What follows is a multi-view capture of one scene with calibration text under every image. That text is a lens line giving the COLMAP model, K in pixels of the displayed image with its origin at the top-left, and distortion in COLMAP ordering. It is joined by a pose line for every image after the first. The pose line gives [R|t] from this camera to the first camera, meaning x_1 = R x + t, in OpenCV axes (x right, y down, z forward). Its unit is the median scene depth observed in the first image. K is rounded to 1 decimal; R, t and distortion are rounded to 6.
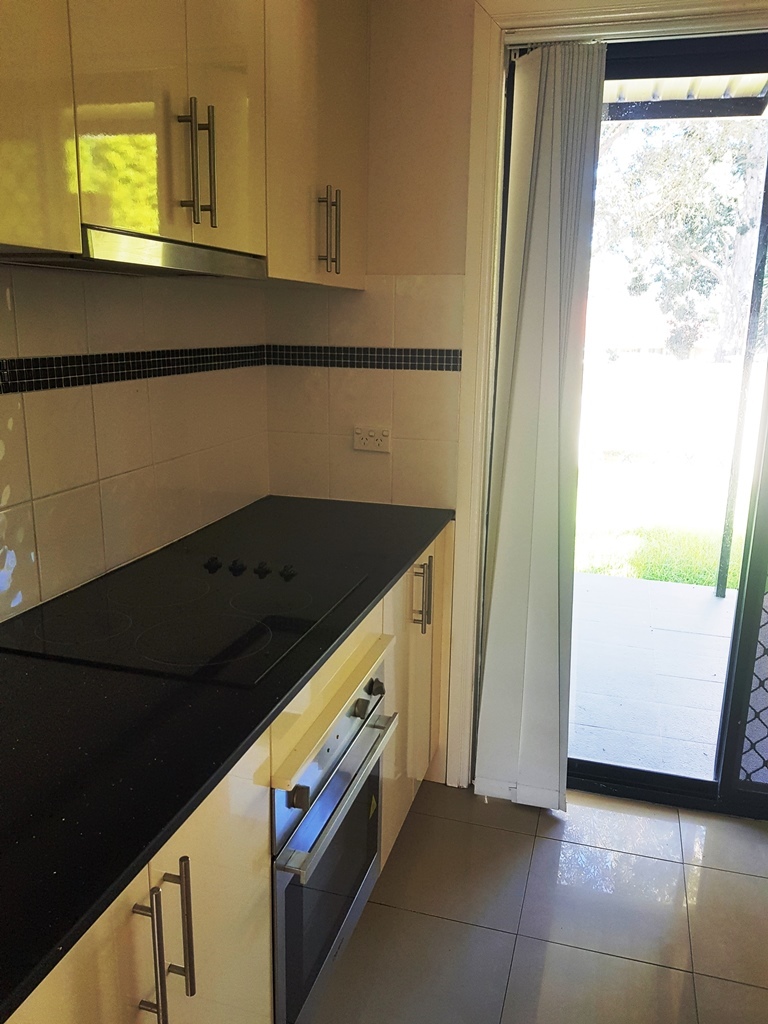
lens RADIAL K [[799.6, 0, 384.0], [0, 799.6, 512.0], [0, 0, 1]] dist [0.067038, -0.145605]
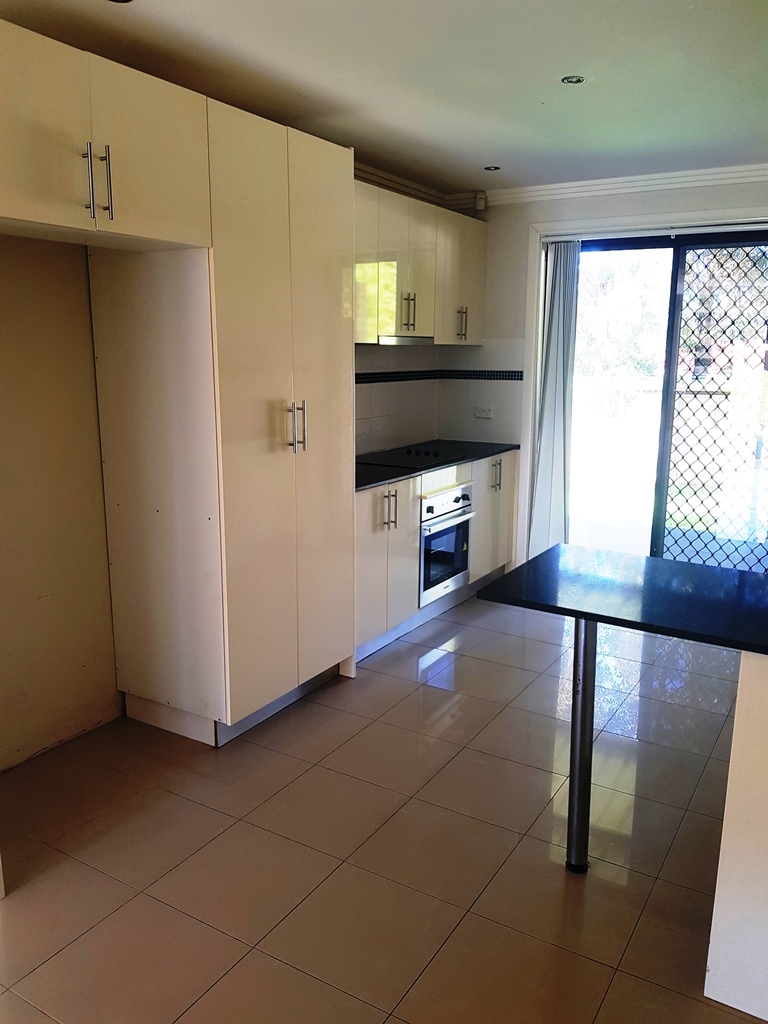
lens RADIAL K [[799.6, 0, 384.0], [0, 799.6, 512.0], [0, 0, 1]] dist [0.067038, -0.145605]
pose [[0.965436, 0.043482, -0.256986, 0.384472], [-0.051415, 0.998383, -0.024227, 0.323519], [0.255517, 0.036603, 0.966111, -1.525652]]
